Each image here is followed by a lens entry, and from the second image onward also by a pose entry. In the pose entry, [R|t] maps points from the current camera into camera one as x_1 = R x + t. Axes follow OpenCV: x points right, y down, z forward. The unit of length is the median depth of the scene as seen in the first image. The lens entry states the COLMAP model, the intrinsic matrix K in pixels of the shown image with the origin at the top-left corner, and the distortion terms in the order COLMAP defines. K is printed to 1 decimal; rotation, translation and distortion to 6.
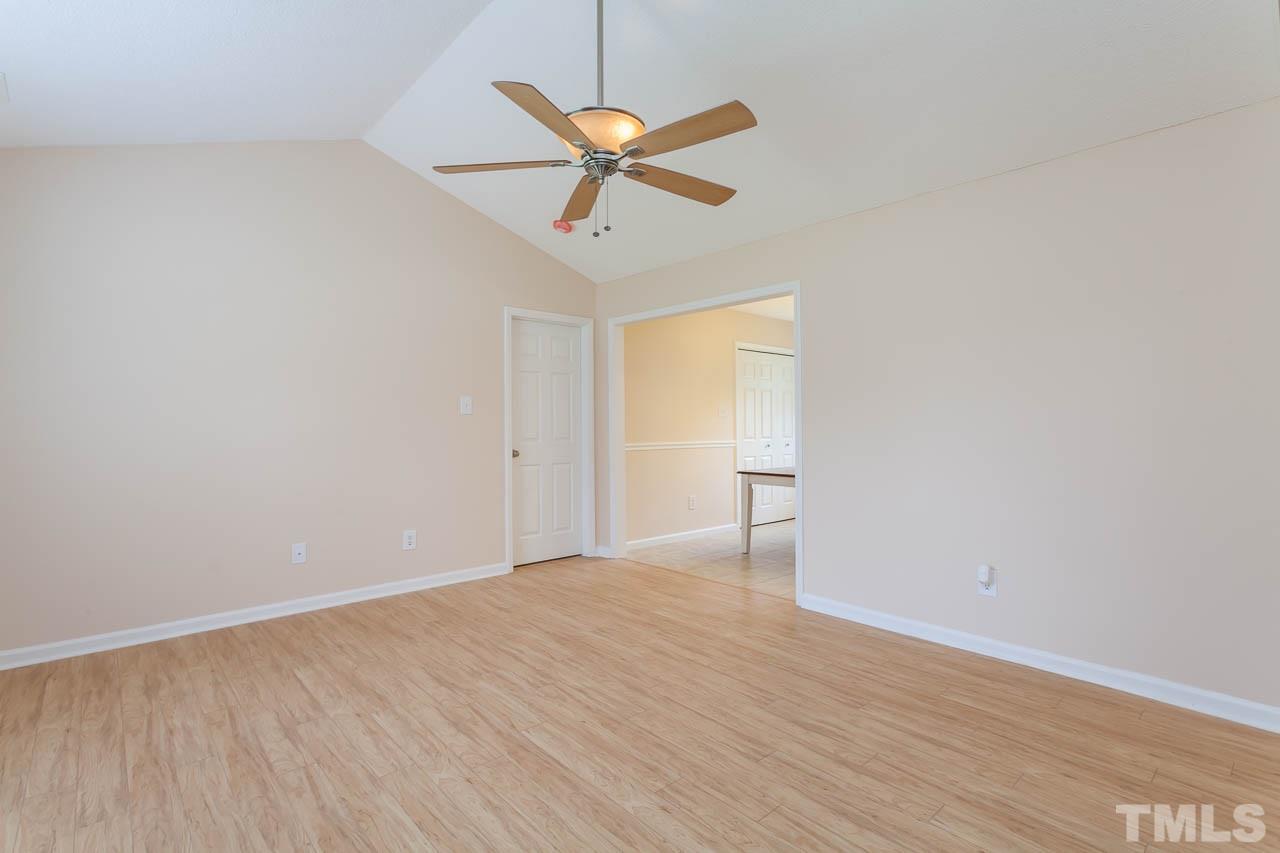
lens RADIAL K [[609.2, 0, 640.0], [0, 609.2, 426.5], [0, 0, 1]] dist [0.000852, 0.000911]
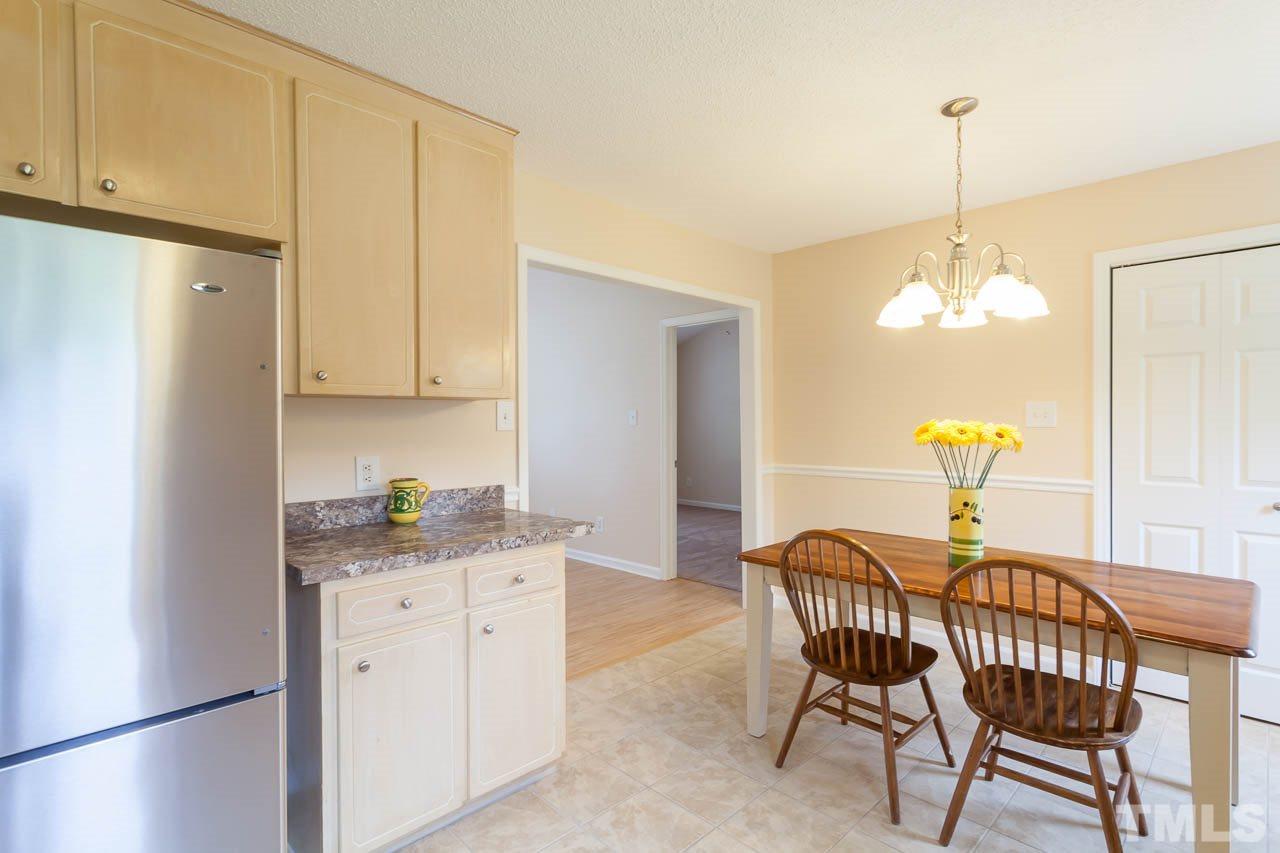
lens RADIAL K [[620.4, 0, 675.9], [0, 620.4, 425.8], [0, 0, 1]] dist [0.000594, 0.000217]
pose [[0.100265, 0.009648, -0.994914, 0.876066], [-0.002797, 0.999952, 0.009415, -0.031759], [0.994957, 0.001839, 0.100288, 0.962300]]
